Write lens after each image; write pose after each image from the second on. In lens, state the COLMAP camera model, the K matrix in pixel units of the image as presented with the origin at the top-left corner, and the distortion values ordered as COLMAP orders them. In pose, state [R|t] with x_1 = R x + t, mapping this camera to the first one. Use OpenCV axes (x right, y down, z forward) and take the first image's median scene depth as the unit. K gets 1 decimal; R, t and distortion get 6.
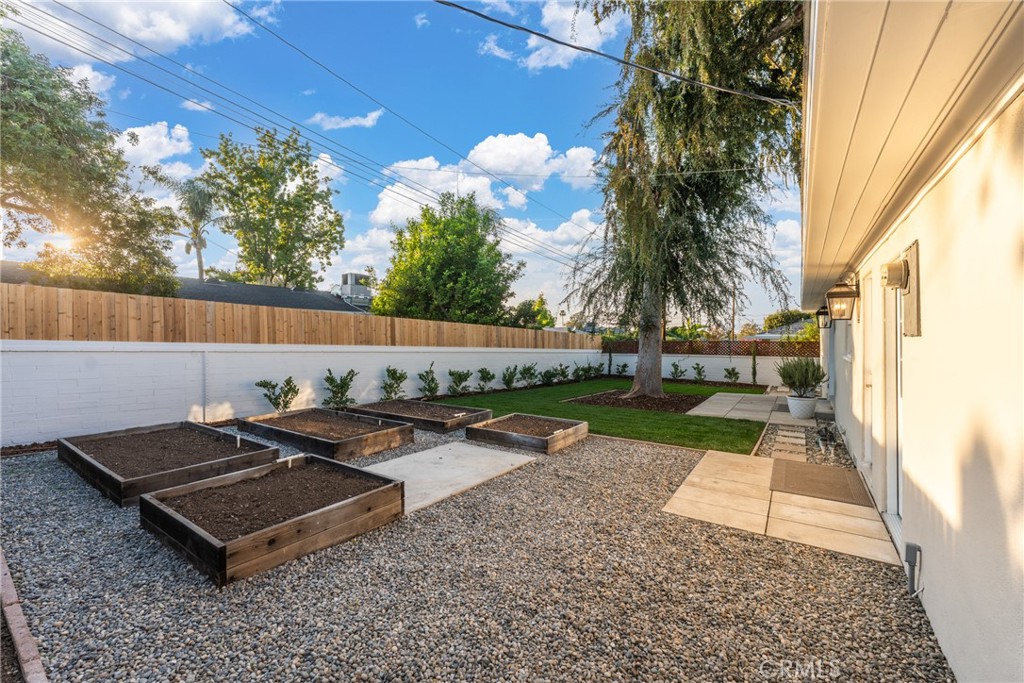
lens RADIAL K [[411.2, 0, 511.6], [0, 411.2, 340.7], [0, 0, 1]] dist [-0.000586, -0.000523]
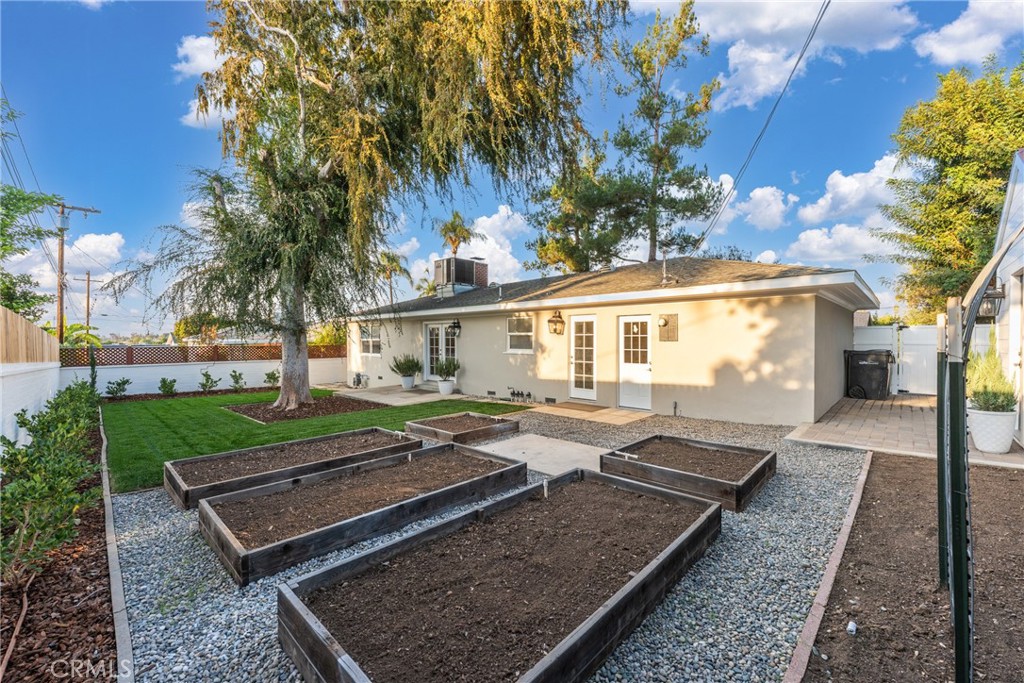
lens RADIAL K [[411.2, 0, 511.5], [0, 411.2, 343.9], [0, 0, 1]] dist [-0.000586, -0.000523]
pose [[0.157622, -0.007683, 0.987470, -1.076077], [0.011589, 0.999915, 0.005930, -0.007738], [-0.987432, 0.010509, 0.157697, 0.738904]]
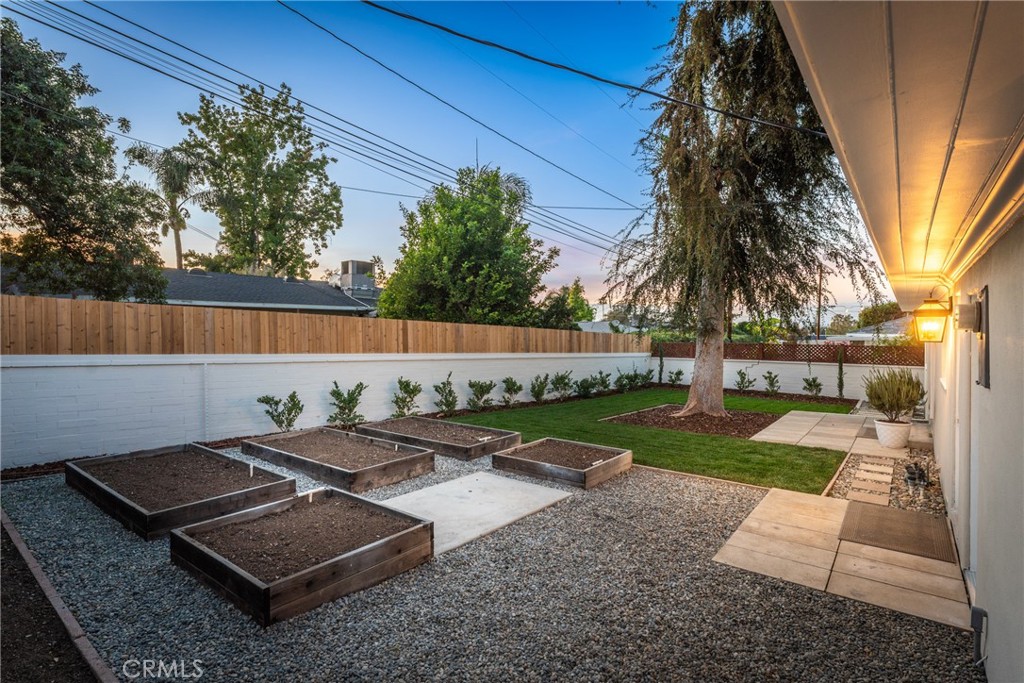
lens RADIAL K [[503.5, 0, 511.4], [0, 503.5, 340.0], [0, 0, 1]] dist [-0.000742, -0.000242]
pose [[0.998394, 0.005032, -0.056432, -0.010802], [-0.004376, 0.999921, 0.011752, -0.051285], [0.056486, -0.011487, 0.998337, -0.080288]]
